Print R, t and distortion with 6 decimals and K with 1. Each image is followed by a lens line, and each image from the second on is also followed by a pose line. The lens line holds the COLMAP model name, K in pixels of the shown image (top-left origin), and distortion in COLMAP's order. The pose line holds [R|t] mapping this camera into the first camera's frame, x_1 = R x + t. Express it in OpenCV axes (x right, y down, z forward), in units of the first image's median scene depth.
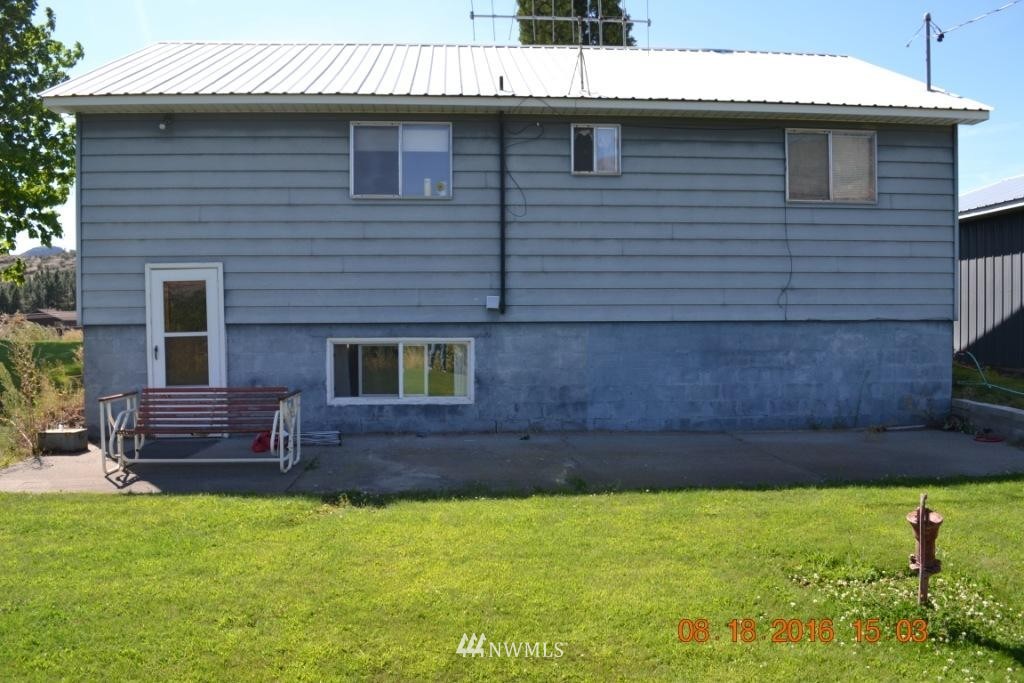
lens RADIAL K [[813.5, 0, 512.1], [0, 813.5, 337.5], [0, 0, 1]] dist [-0.076337, -0.001046]
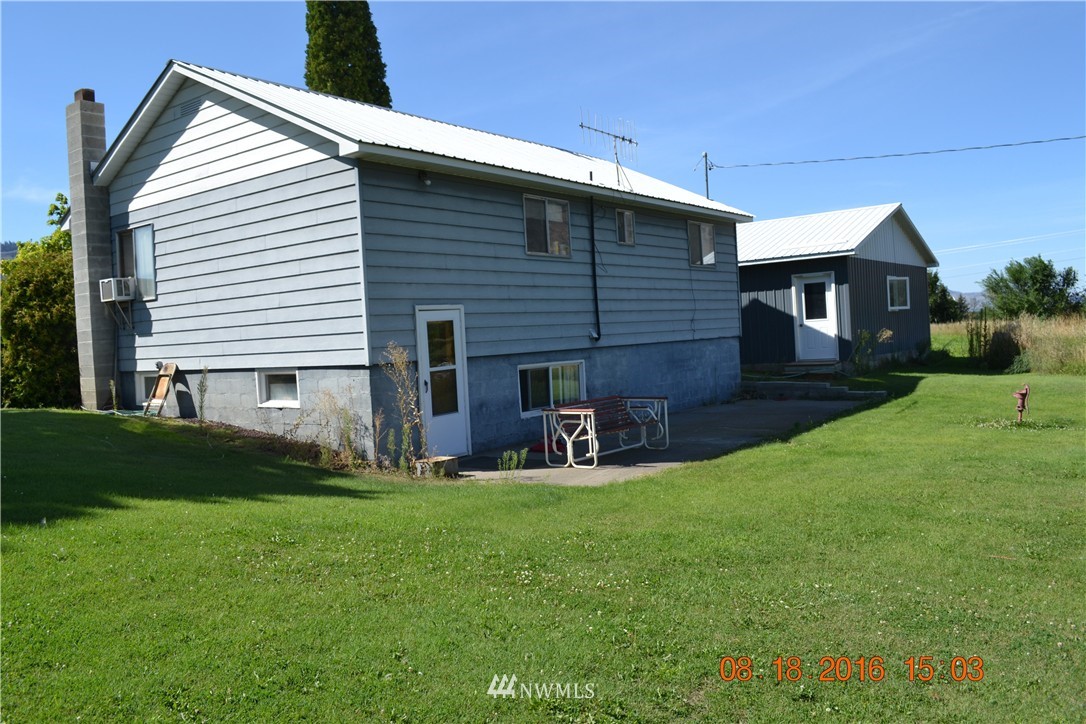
lens RADIAL K [[862.7, 0, 543.2], [0, 862.7, 363.8], [0, 0, 1]] dist [-0.076337, -0.001046]
pose [[0.659526, -0.055178, 0.749654, -1.187278], [0.076196, 0.997073, 0.006353, -0.006860], [-0.747810, 0.052931, 0.661800, 0.092975]]
